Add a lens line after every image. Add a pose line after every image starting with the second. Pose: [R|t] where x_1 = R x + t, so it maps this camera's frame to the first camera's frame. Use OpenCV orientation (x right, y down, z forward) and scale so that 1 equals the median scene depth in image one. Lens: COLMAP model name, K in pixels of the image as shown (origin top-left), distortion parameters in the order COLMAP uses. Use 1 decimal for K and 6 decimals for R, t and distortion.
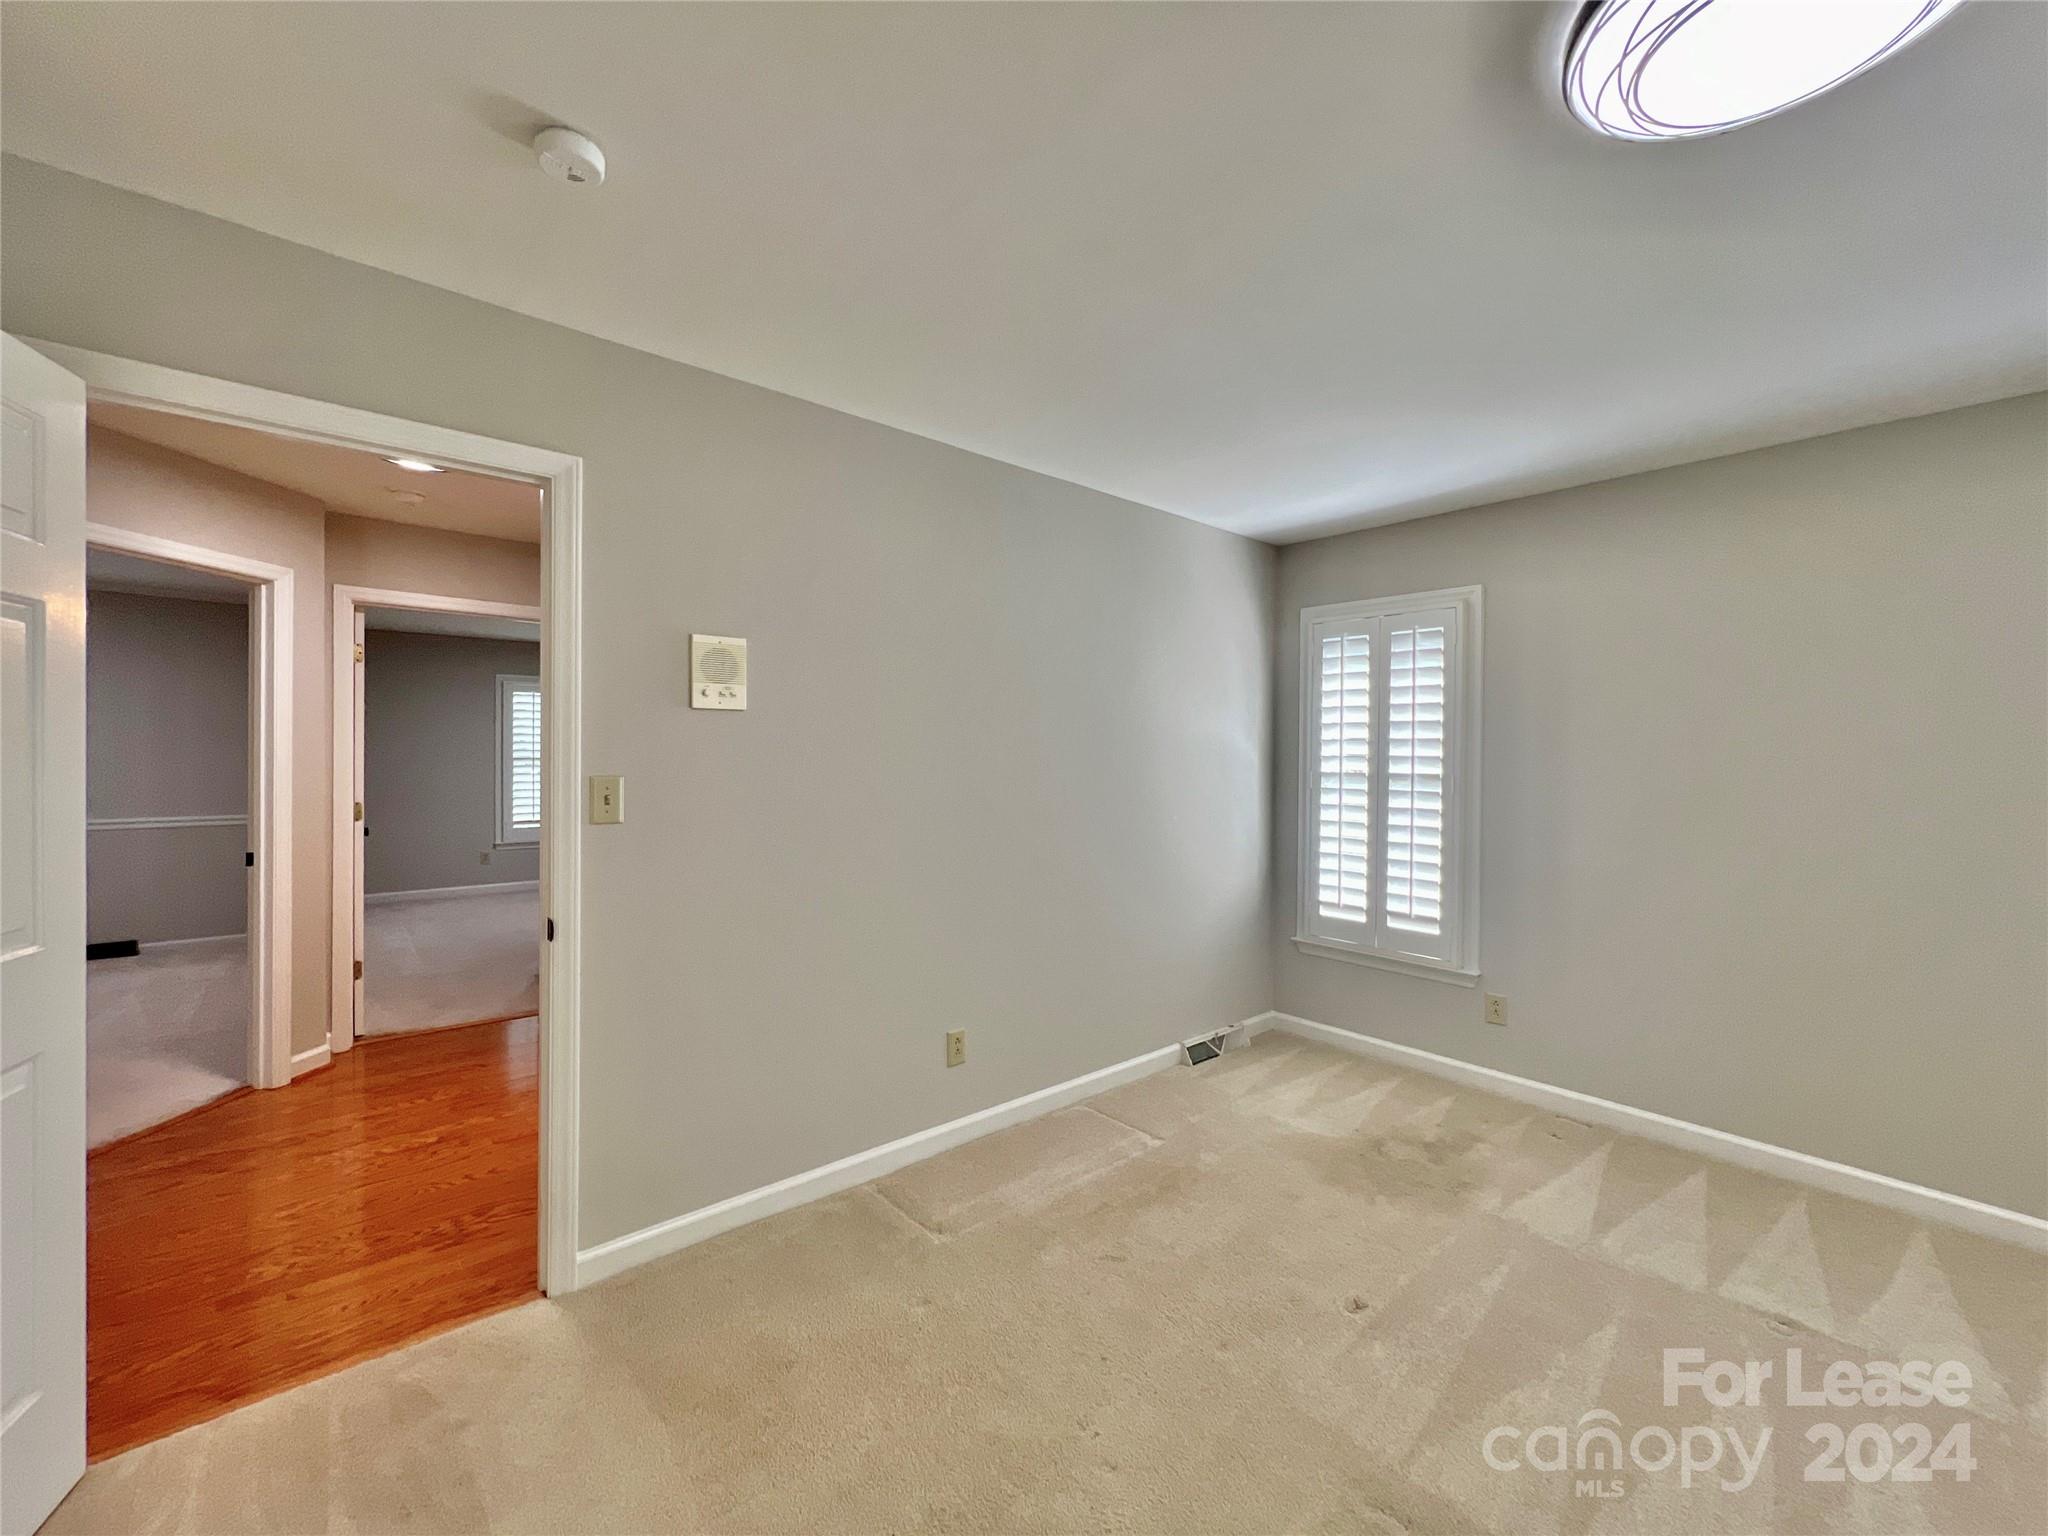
lens RADIAL K [[814.6, 0, 1024.0], [0, 814.6, 768.0], [0, 0, 1]] dist [-0.001832, 0.000054]
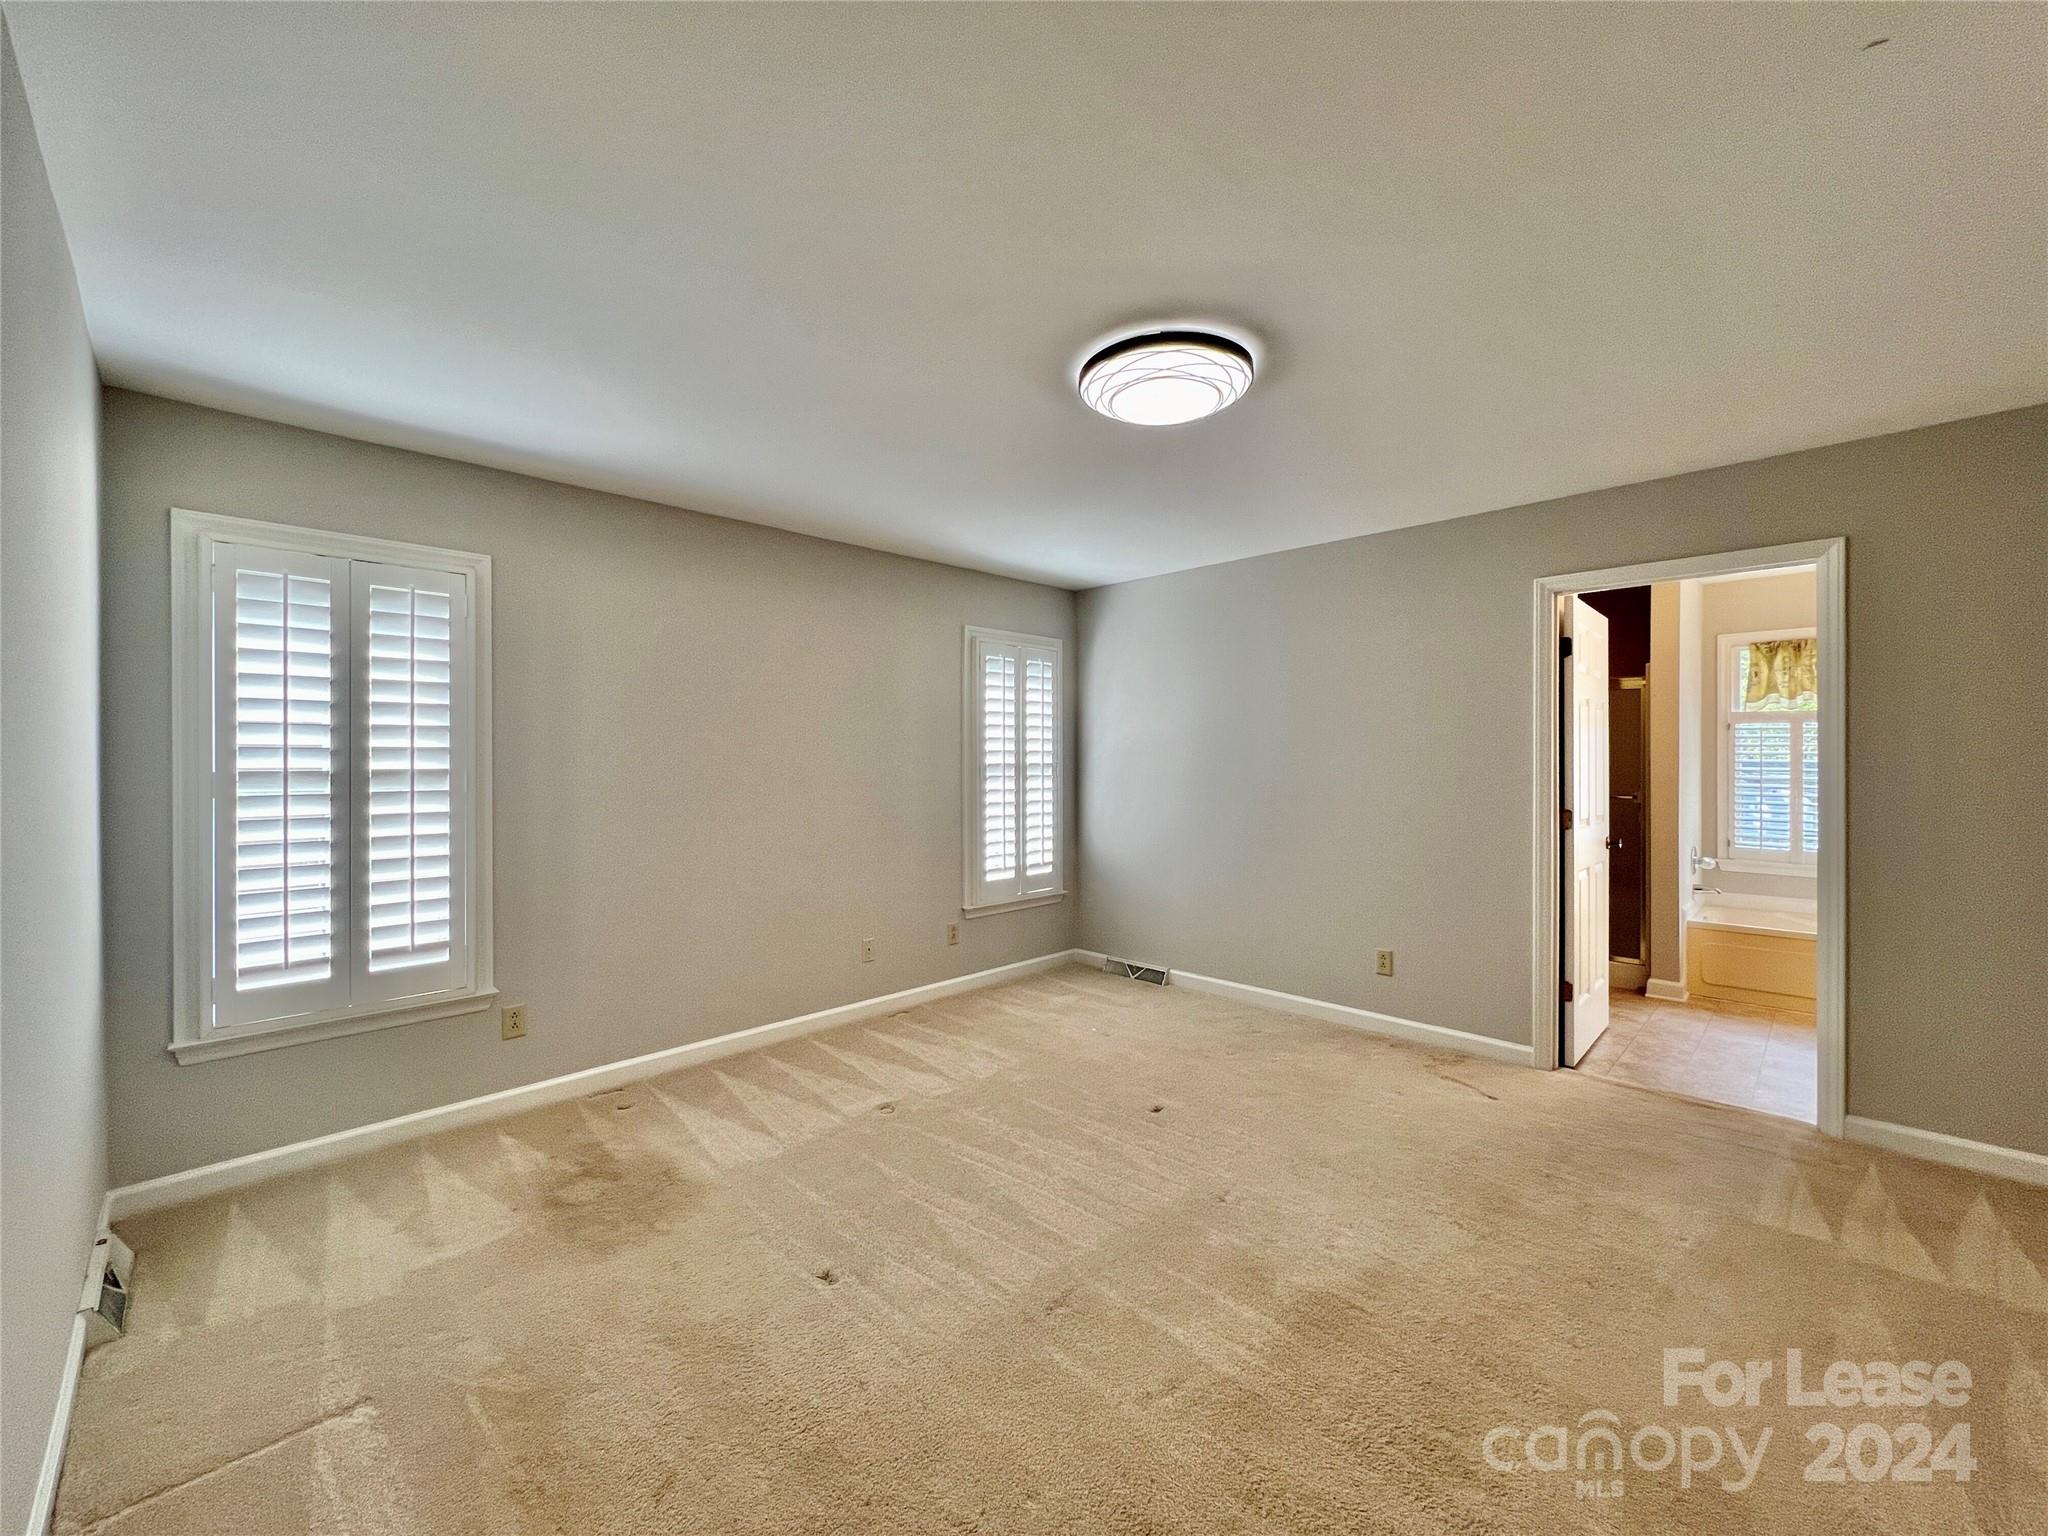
lens RADIAL K [[823.1, 0, 1021.6], [0, 823.1, 760.9], [0, 0, 1]] dist [-0.000051, 0.000243]
pose [[-0.059900, -0.018893, 0.998026, -0.374939], [0.017074, 0.999655, 0.019949, -0.007504], [-0.998058, 0.018235, -0.059557, 0.469499]]
